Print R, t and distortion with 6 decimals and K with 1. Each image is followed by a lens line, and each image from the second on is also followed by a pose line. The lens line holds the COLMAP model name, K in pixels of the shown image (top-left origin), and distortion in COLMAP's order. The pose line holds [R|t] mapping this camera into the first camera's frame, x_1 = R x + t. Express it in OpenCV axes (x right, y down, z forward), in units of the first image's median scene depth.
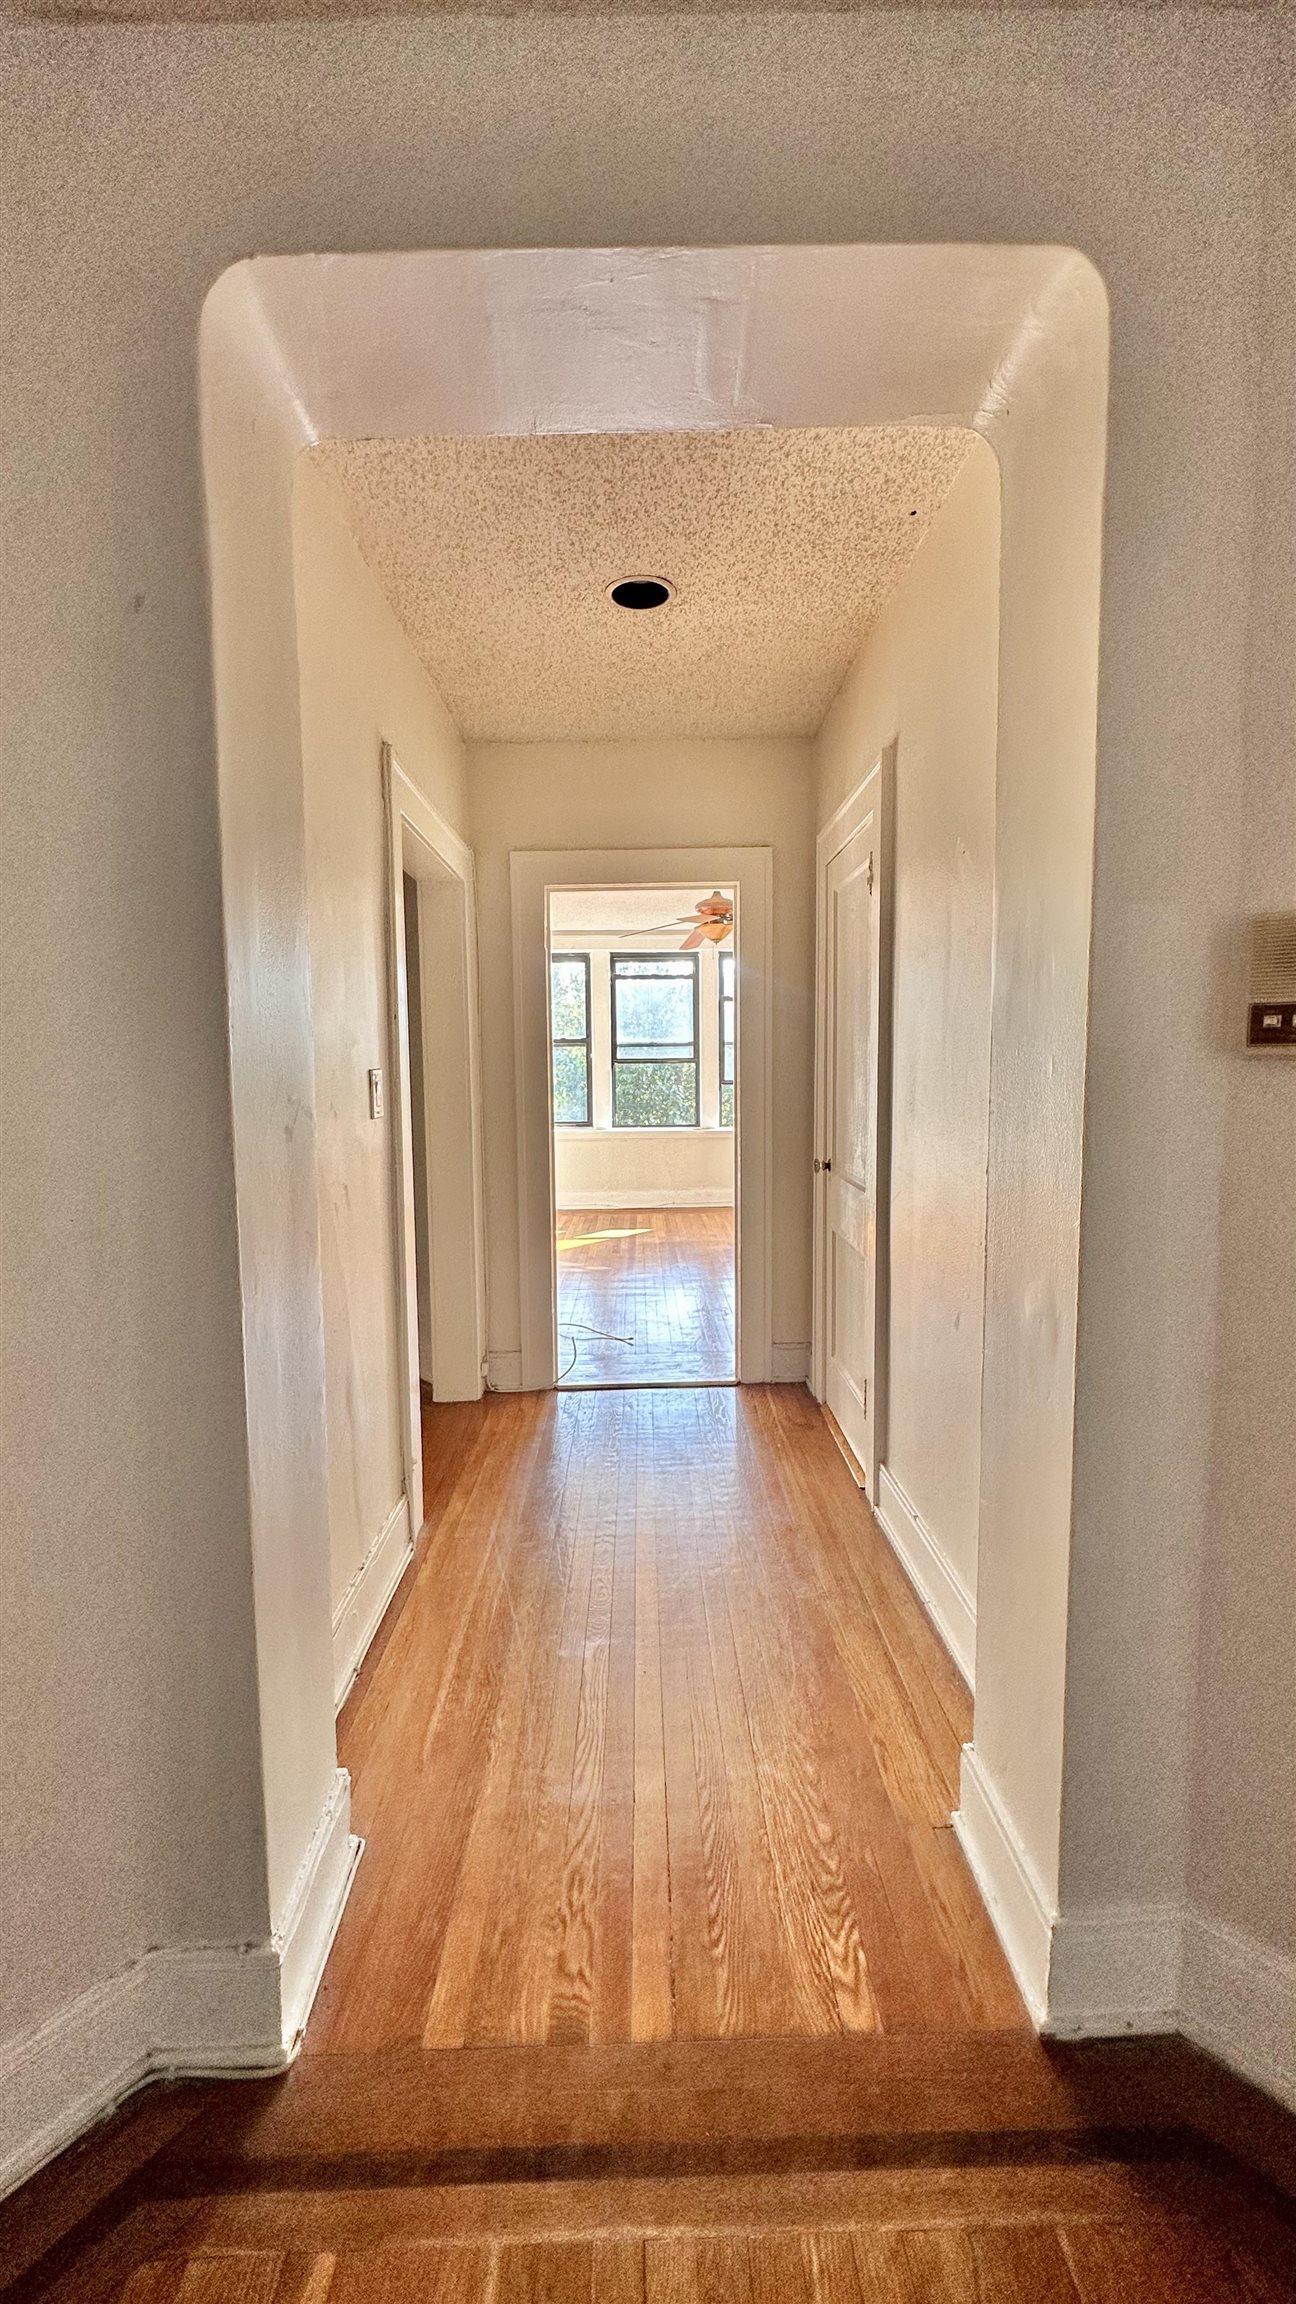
lens RADIAL K [[921.8, 0, 646.7], [0, 921.8, 1147.5], [0, 0, 1]] dist [-0.001951, -0.000367]
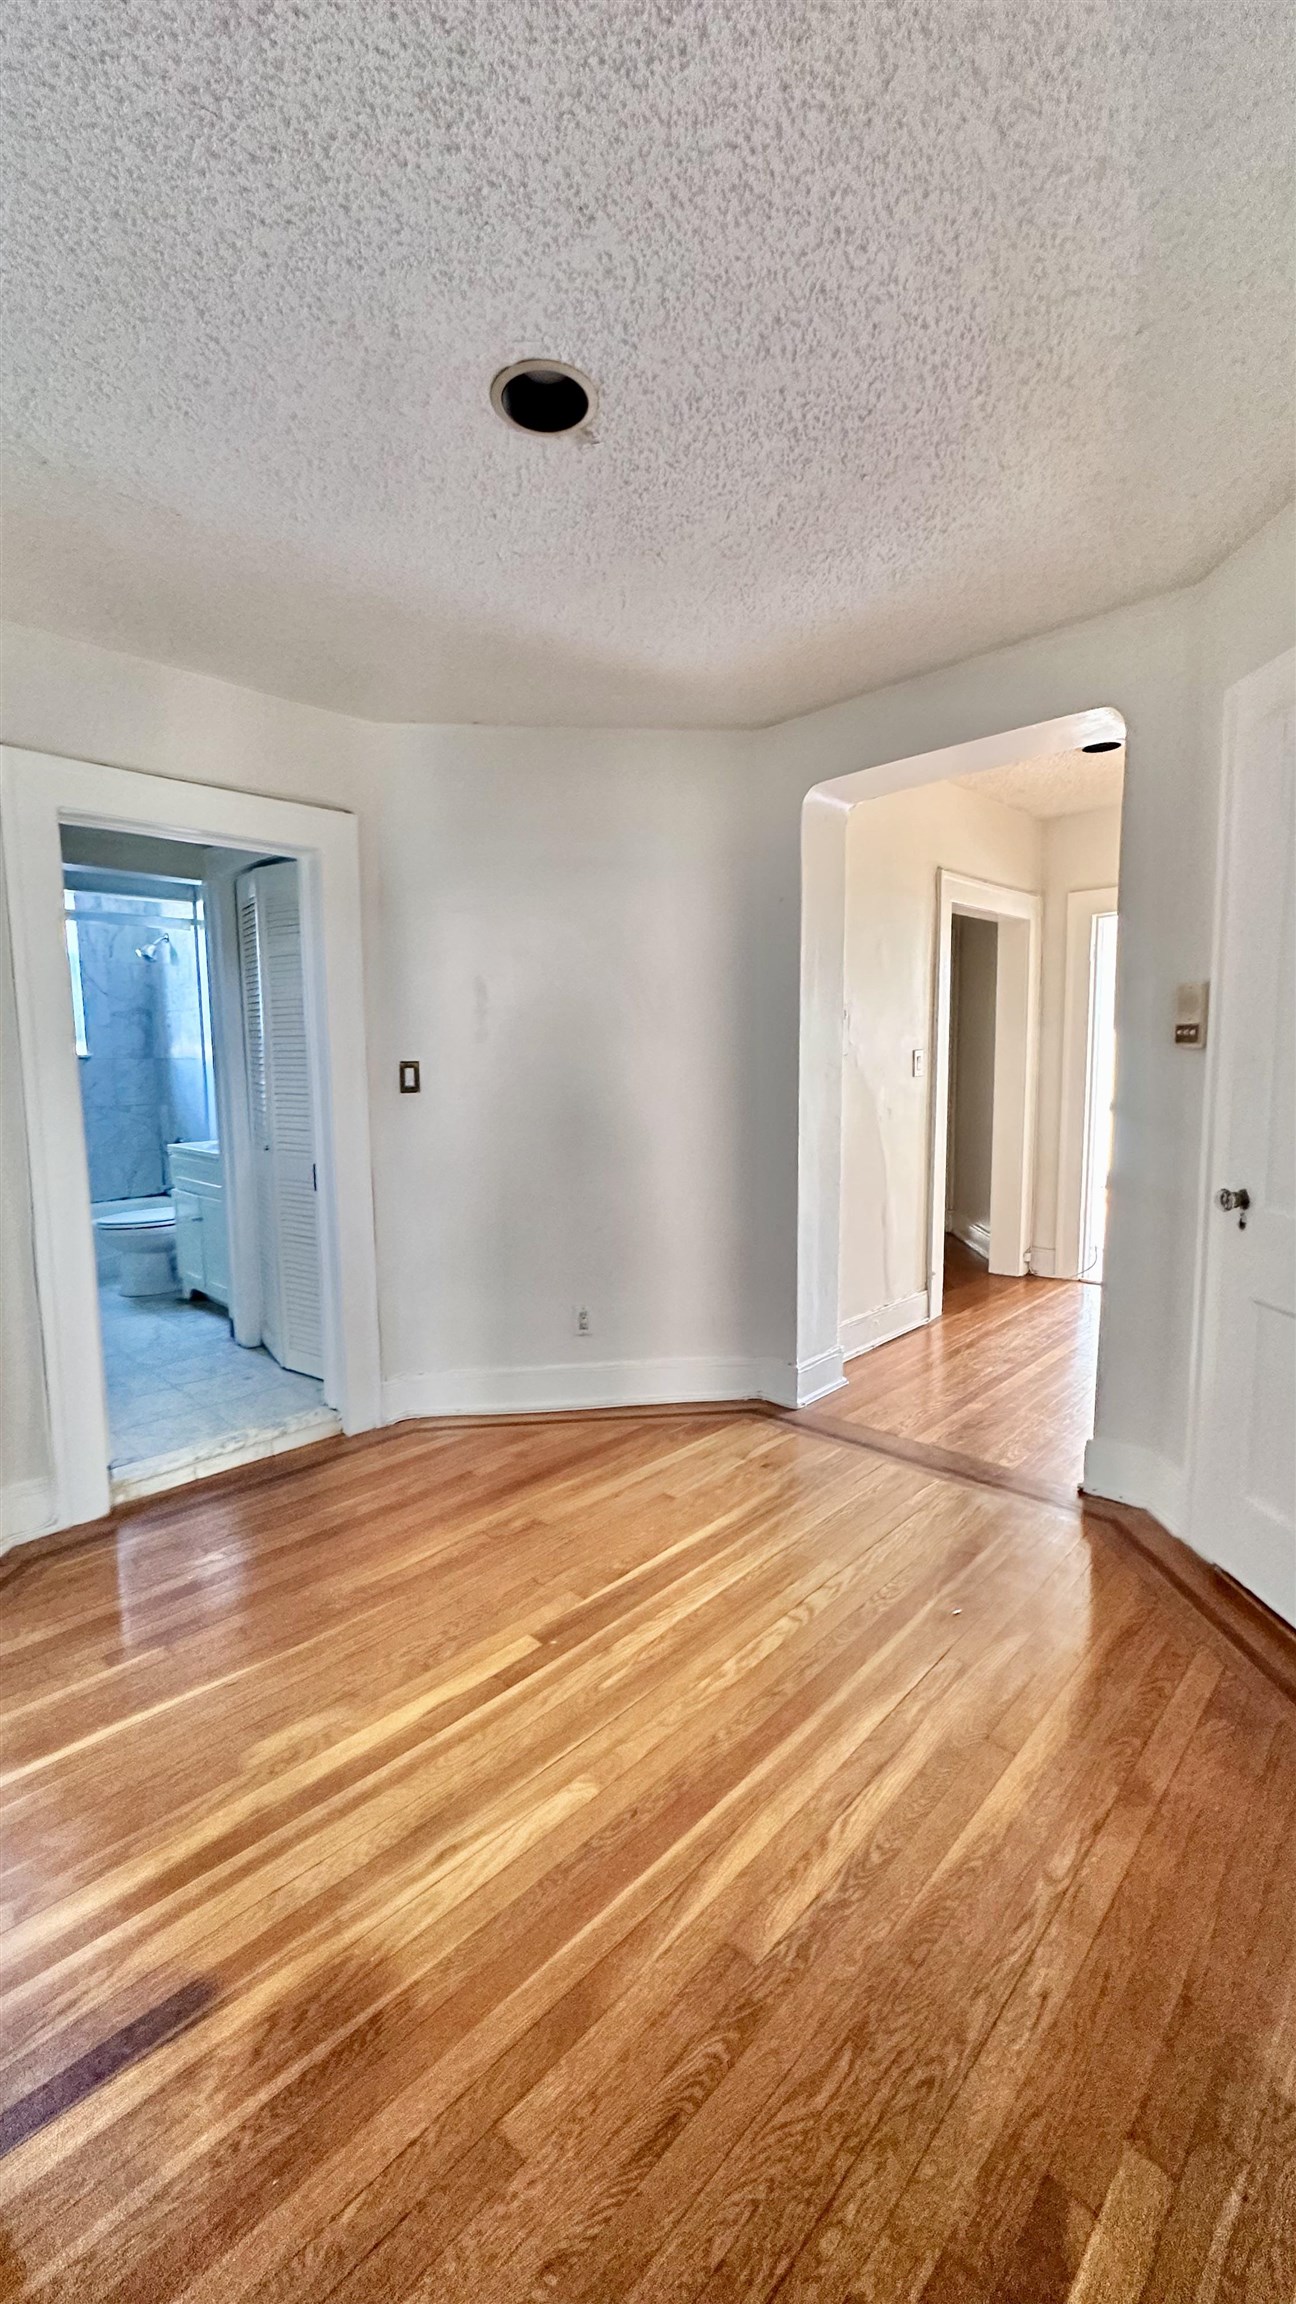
lens RADIAL K [[921.8, 0, 646.7], [0, 921.8, 1147.5], [0, 0, 1]] dist [-0.001951, -0.000367]
pose [[0.712055, 0.078726, -0.697697, 1.167817], [-0.058532, 0.996891, 0.052749, 0.086579], [0.699680, 0.003277, 0.714449, -1.320273]]
